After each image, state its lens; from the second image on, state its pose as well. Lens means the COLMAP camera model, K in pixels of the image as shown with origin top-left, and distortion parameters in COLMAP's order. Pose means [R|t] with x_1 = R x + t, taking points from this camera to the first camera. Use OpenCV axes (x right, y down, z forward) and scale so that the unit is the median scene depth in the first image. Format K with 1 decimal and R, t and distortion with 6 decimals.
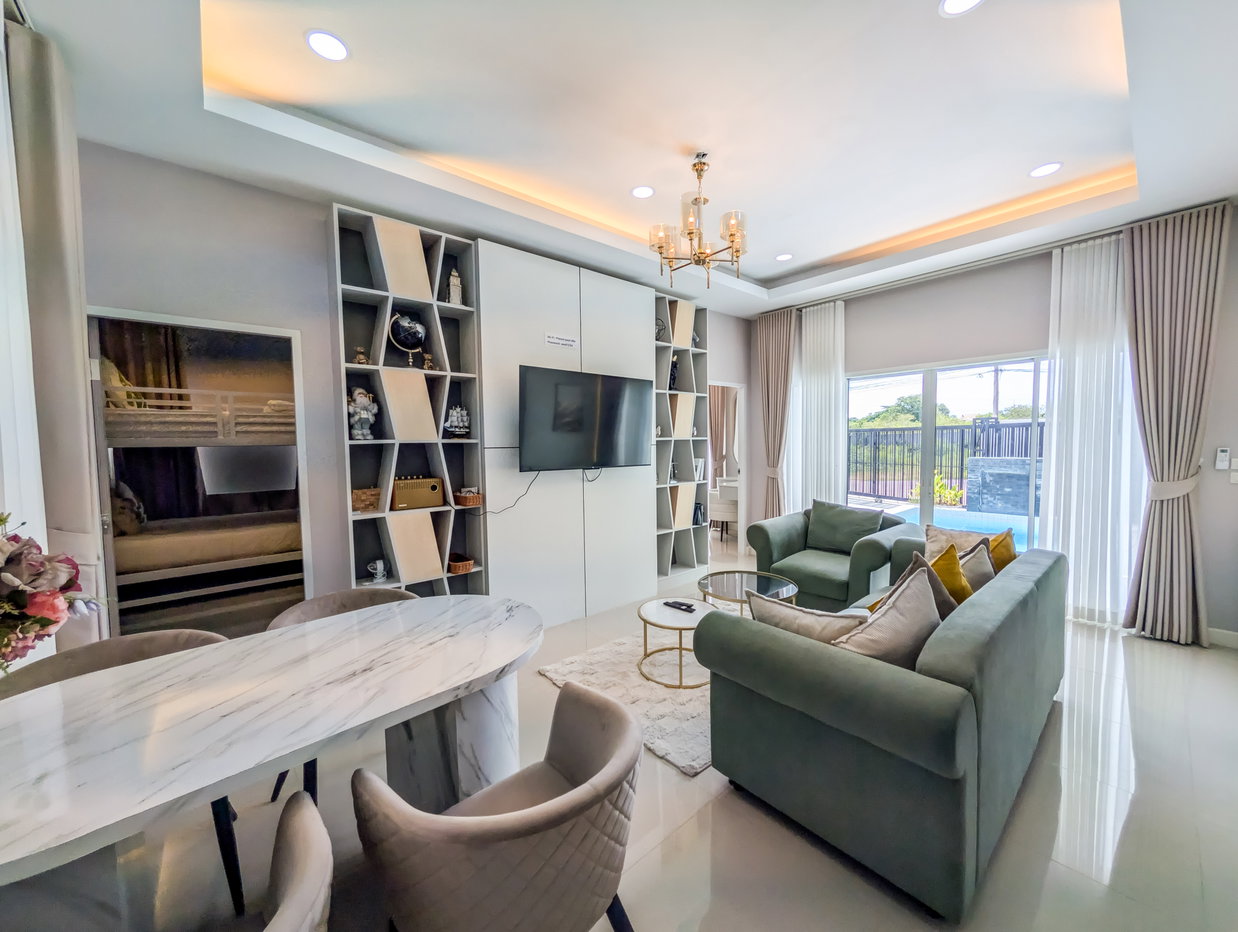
lens RADIAL K [[467.8, 0, 619.0], [0, 467.8, 466.0], [0, 0, 1]] dist [0.000968, 0.000175]
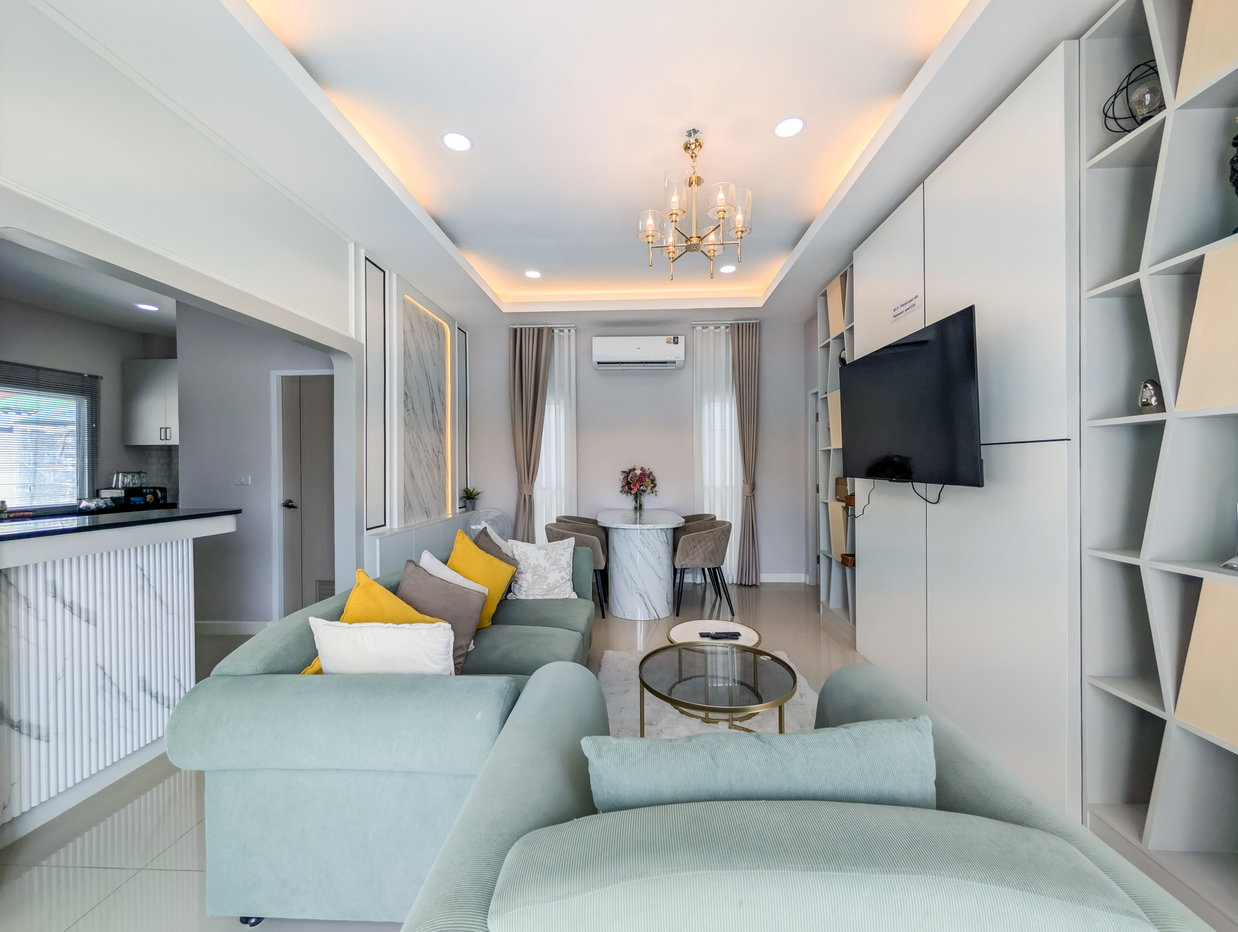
lens RADIAL K [[478.9, 0, 620.0], [0, 478.9, 468.7], [0, 0, 1]] dist [0.000175, 0.000118]
pose [[-0.686295, 0.021594, -0.727003, 0.832487], [-0.022027, 0.998484, 0.050451, -0.044692], [0.726990, 0.050638, -0.684778, 1.352351]]
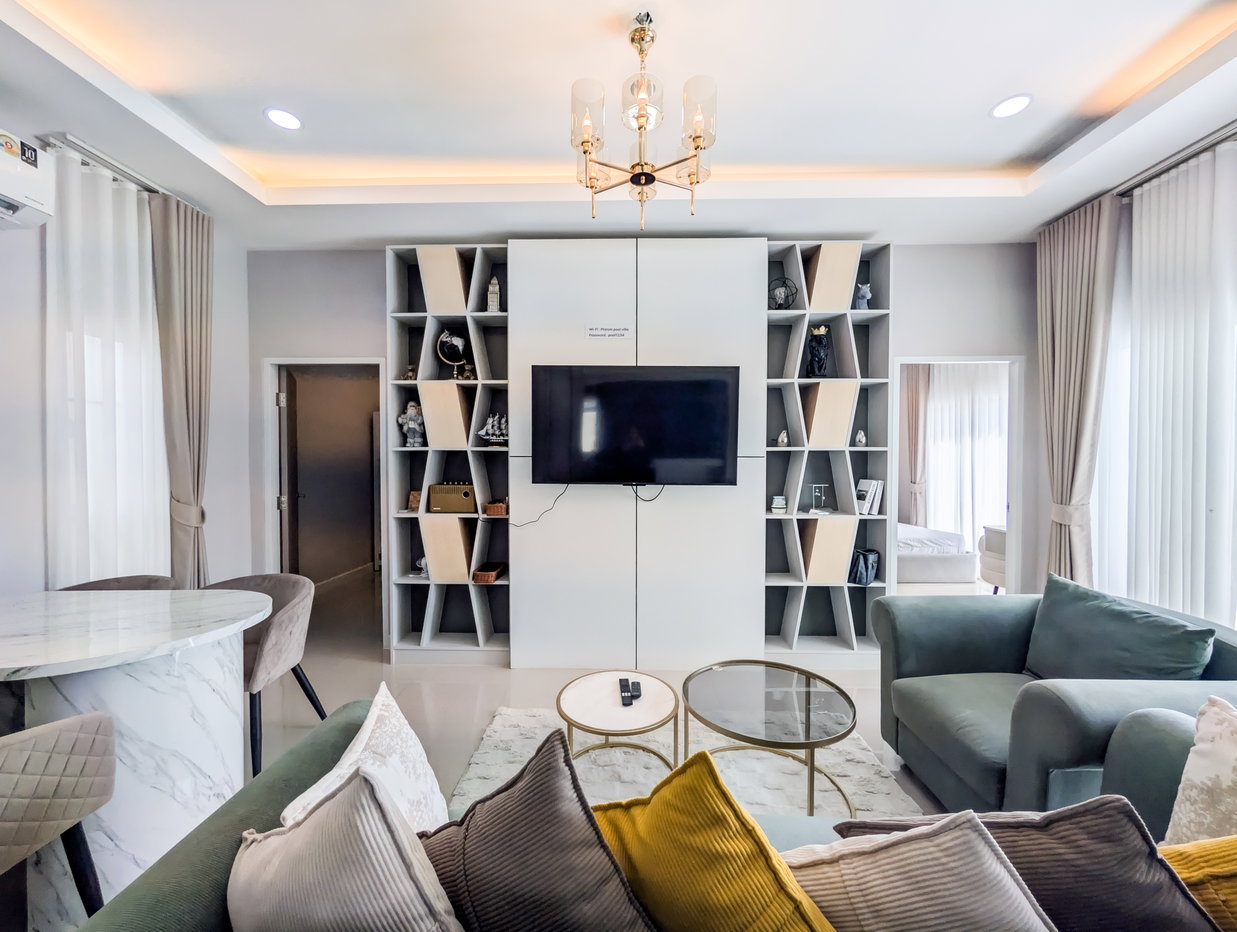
lens RADIAL K [[478.5, 0, 619.5], [0, 478.5, 468.7], [0, 0, 1]] dist [0.000175, 0.000118]
pose [[0.745157, 0.027377, -0.666327, 0.532261], [-0.046328, 0.998868, -0.010769, -0.013450], [0.665278, 0.038894, 0.745582, 0.426508]]
